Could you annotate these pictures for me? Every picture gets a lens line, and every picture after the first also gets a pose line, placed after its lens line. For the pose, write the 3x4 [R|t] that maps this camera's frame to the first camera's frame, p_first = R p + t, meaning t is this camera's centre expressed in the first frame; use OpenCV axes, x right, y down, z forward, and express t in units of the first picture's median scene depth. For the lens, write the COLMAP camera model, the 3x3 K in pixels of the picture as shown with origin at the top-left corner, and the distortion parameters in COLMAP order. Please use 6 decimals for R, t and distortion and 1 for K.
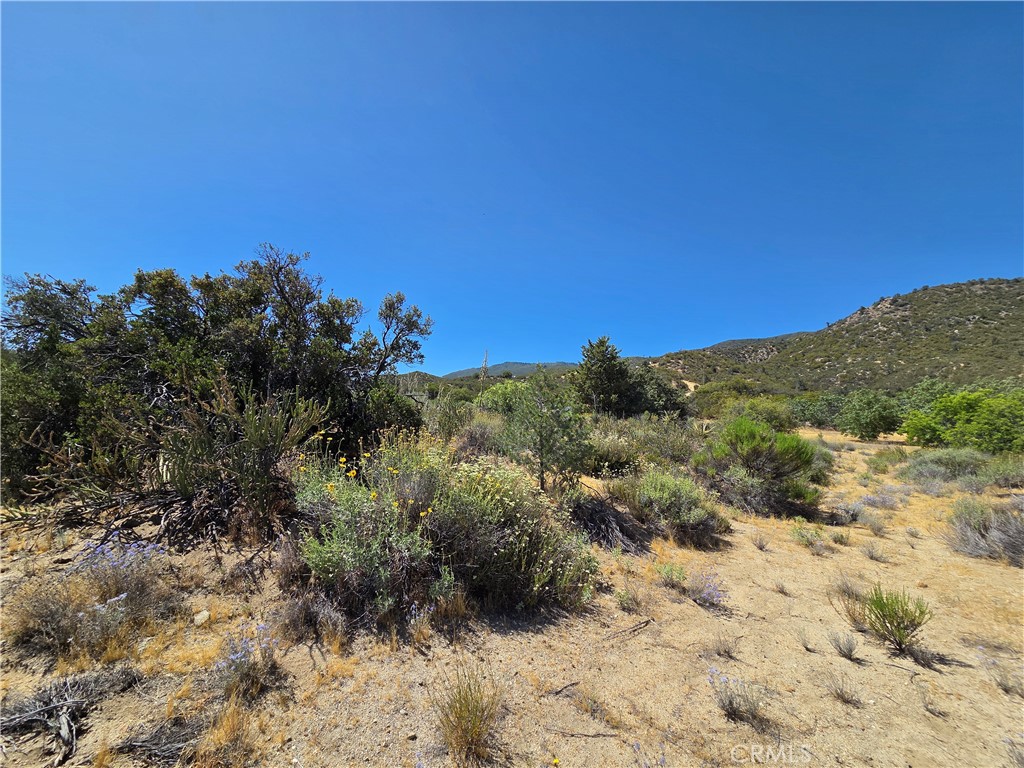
lens RADIAL K [[419.1, 0, 506.3], [0, 419.1, 390.9], [0, 0, 1]] dist [0.001916, 0.000104]
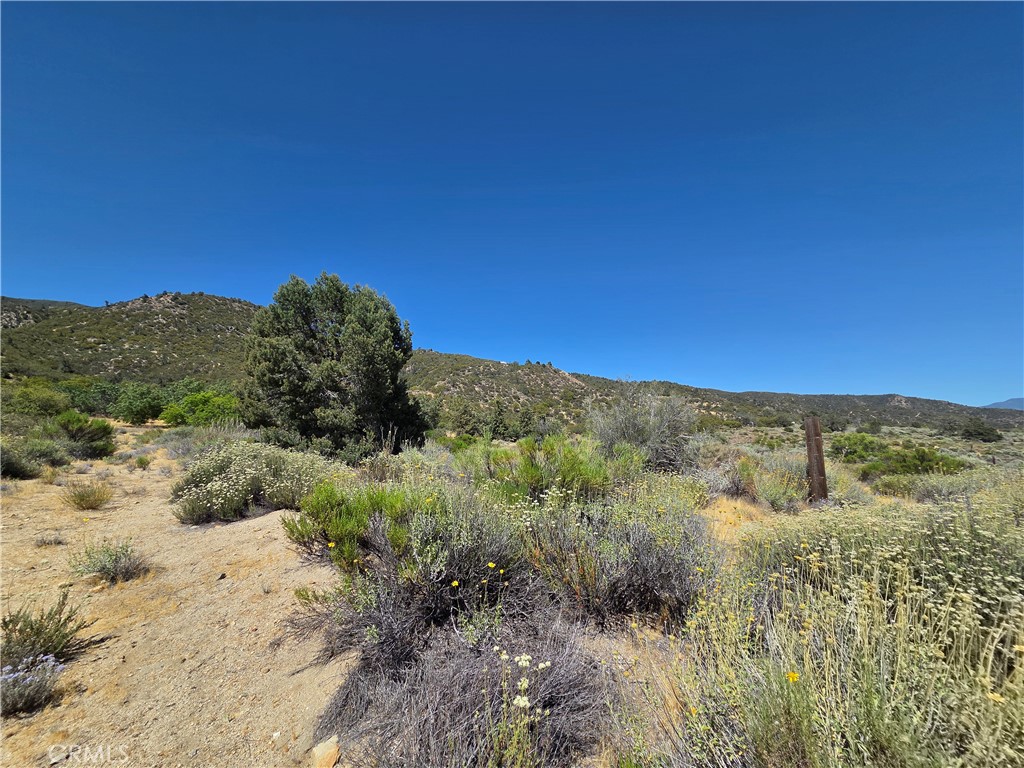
lens RADIAL K [[419.1, 0, 506.8], [0, 419.1, 391.5], [0, 0, 1]] dist [0.001916, 0.000104]
pose [[0.140000, 0.049742, 0.988901, -0.029503], [-0.081960, 0.995892, -0.038491, -0.003076], [-0.986754, -0.075661, 0.143502, -0.033510]]
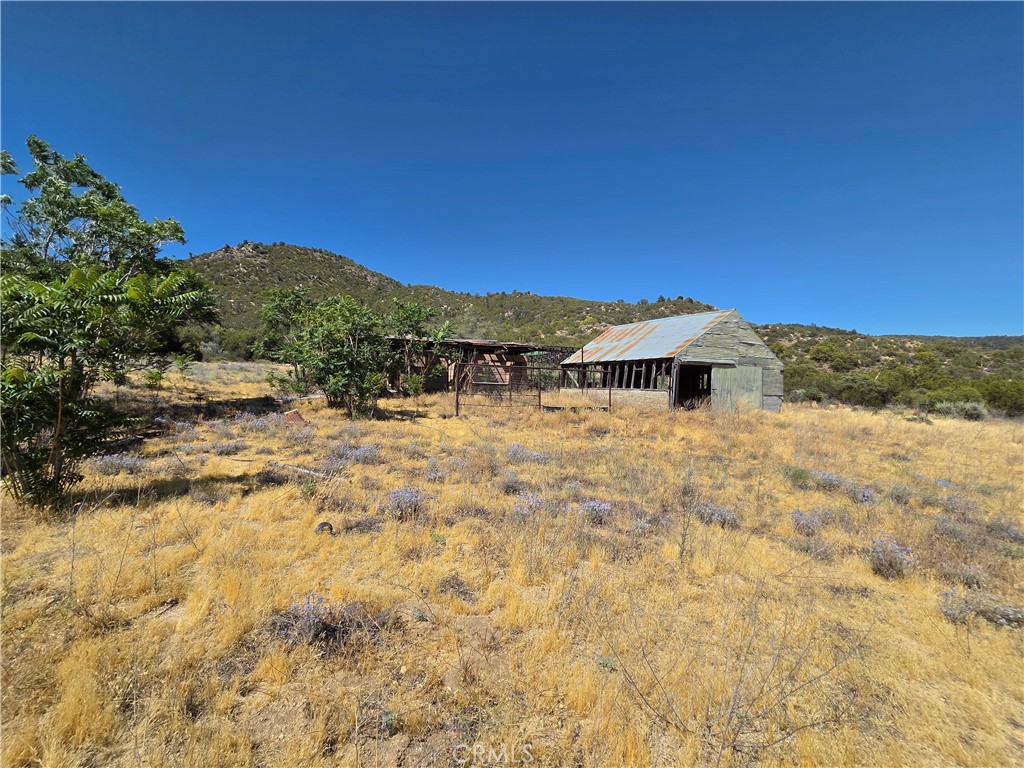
lens RADIAL K [[419.1, 0, 507.6], [0, 419.1, 390.6], [0, 0, 1]] dist [0.001916, 0.000104]
pose [[0.304548, -0.058744, 0.950684, 0.252519], [-0.061717, 0.994782, 0.081240, 0.017652], [-0.950495, -0.083415, 0.299334, 0.188959]]
